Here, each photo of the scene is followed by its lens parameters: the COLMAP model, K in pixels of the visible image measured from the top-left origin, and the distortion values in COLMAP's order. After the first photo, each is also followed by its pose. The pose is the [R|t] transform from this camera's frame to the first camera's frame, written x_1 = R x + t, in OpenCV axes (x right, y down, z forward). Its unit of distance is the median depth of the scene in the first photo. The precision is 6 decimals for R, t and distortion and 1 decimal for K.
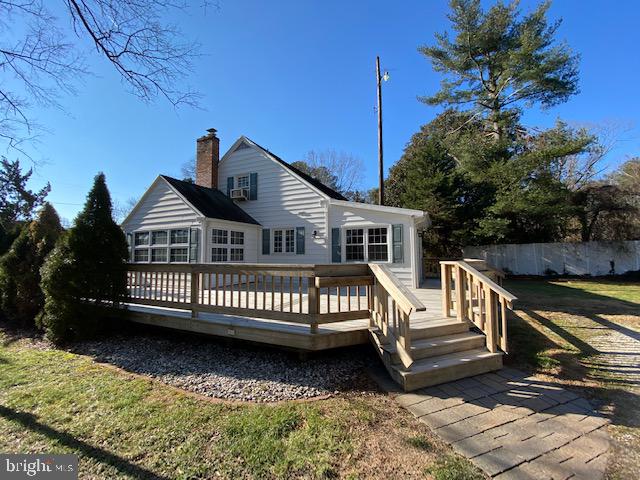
lens RADIAL K [[258.5, 0, 323.2], [0, 258.5, 238.9], [0, 0, 1]] dist [0.029639, -0.024846]
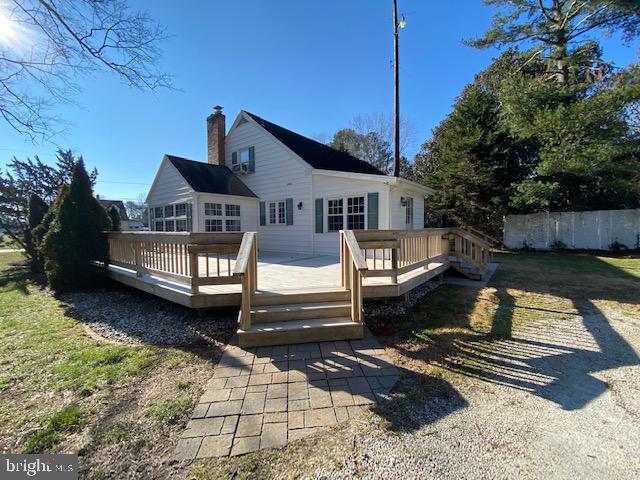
lens RADIAL K [[258.5, 0, 323.2], [0, 258.5, 238.9], [0, 0, 1]] dist [0.029639, -0.024846]
pose [[0.974813, 0.006303, -0.222933, 0.253692], [0.017685, 0.994268, 0.105439, 0.006612], [0.222320, -0.106726, 0.969115, 0.019646]]
